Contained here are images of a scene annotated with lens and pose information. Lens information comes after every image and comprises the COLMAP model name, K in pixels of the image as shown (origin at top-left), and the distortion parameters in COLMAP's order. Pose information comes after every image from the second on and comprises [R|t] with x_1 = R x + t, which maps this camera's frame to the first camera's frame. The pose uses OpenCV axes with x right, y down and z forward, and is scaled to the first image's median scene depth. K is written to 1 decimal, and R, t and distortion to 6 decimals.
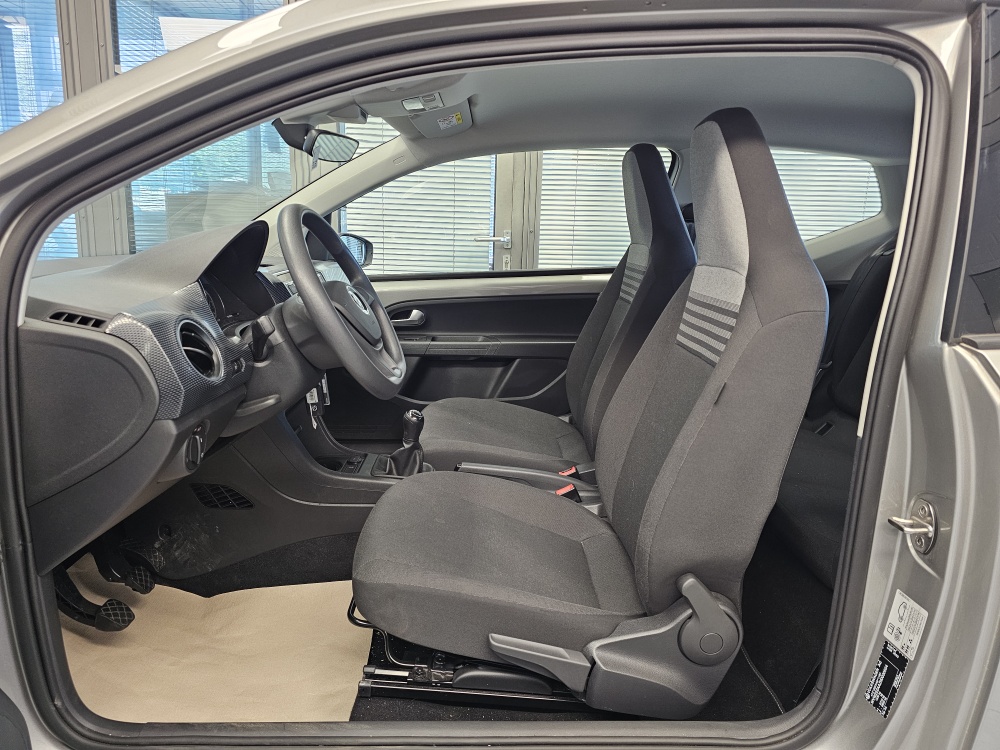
lens RADIAL K [[670.0, 0, 490.2], [0, 670.0, 363.7], [0, 0, 1]] dist [0.058023, -0.063473]
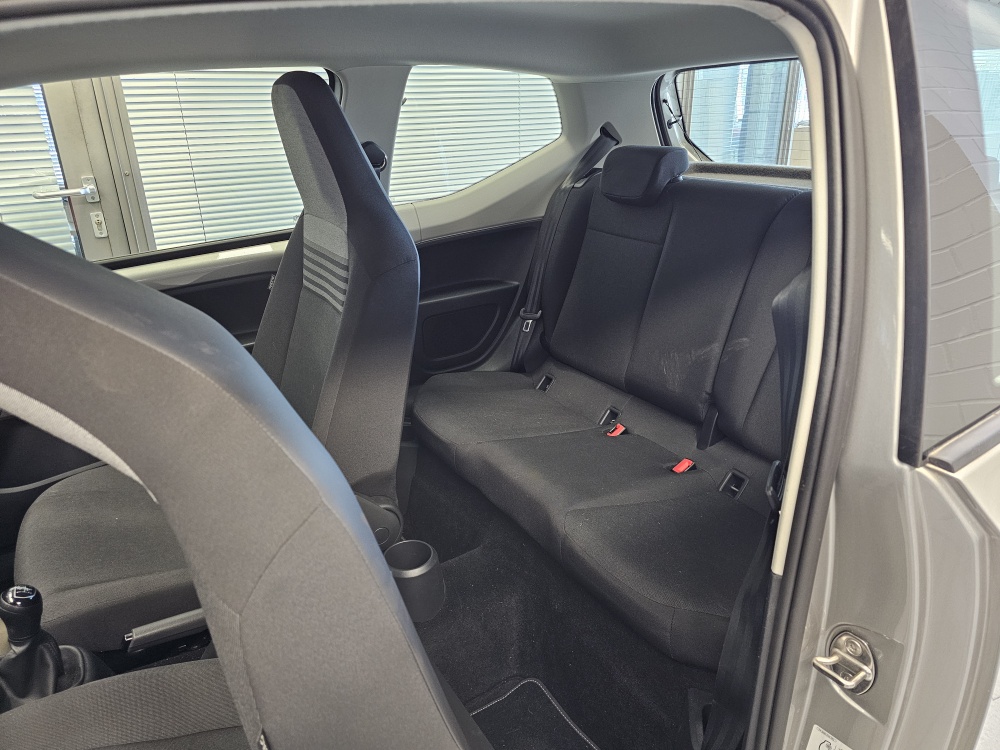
lens RADIAL K [[670.0, 0, 485.9], [0, 670.0, 354.5], [0, 0, 1]] dist [0.058023, -0.063473]
pose [[0.848373, -0.236681, 0.473545, 0.000199], [0.154021, 0.966151, 0.206954, -0.149375], [-0.506498, -0.102639, 0.856111, 0.269502]]
